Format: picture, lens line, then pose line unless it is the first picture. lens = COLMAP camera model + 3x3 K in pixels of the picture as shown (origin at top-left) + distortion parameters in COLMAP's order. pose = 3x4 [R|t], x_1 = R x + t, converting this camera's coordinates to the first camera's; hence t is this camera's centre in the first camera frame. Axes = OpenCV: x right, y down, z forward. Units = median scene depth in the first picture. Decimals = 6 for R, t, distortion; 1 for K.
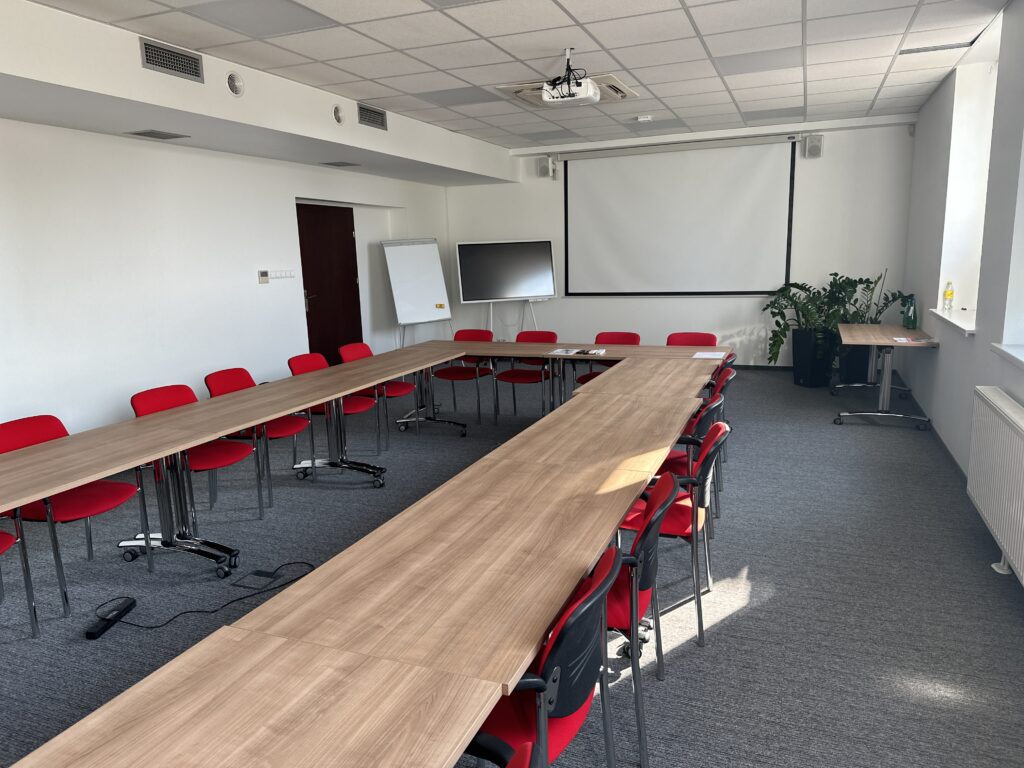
lens RADIAL K [[724.4, 0, 512.0], [0, 724.4, 384.0], [0, 0, 1]] dist [0.114187, -0.174763]
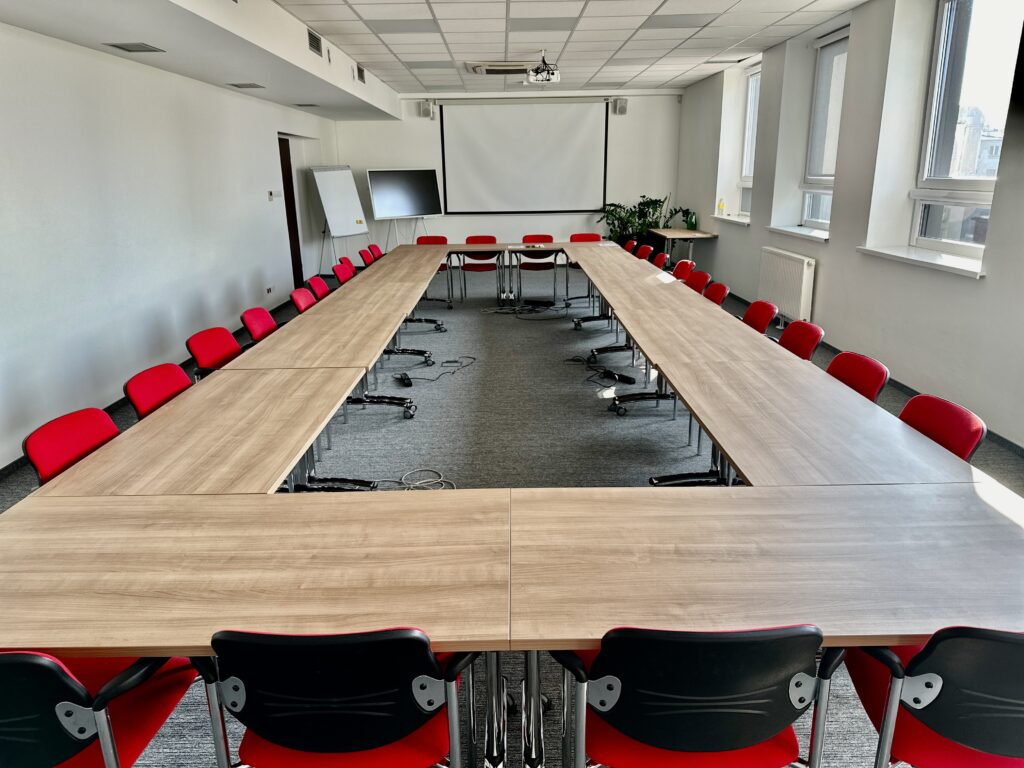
lens RADIAL K [[724.4, 0, 512.0], [0, 724.4, 384.0], [0, 0, 1]] dist [0.114187, -0.174763]
pose [[0.921555, -0.094997, 0.376446, -0.389577], [0.058891, 0.992587, 0.106313, 0.055703], [-0.383755, -0.075804, 0.920318, -0.299247]]
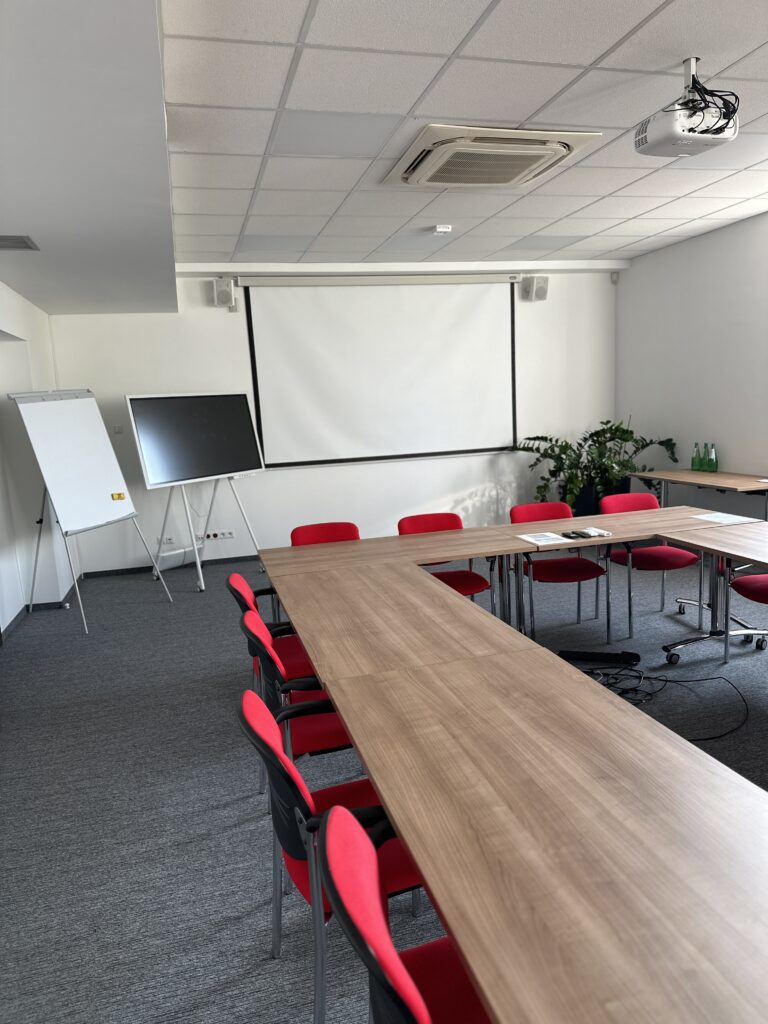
lens RADIAL K [[724.4, 0, 386.2], [0, 724.4, 515.7], [0, 0, 1]] dist [0.114187, -0.174763]
pose [[0.795996, -0.108648, 0.595471, -0.319737], [0.140828, 0.990005, -0.007618, -0.058637], [-0.588691, 0.089923, 0.803341, 0.394368]]
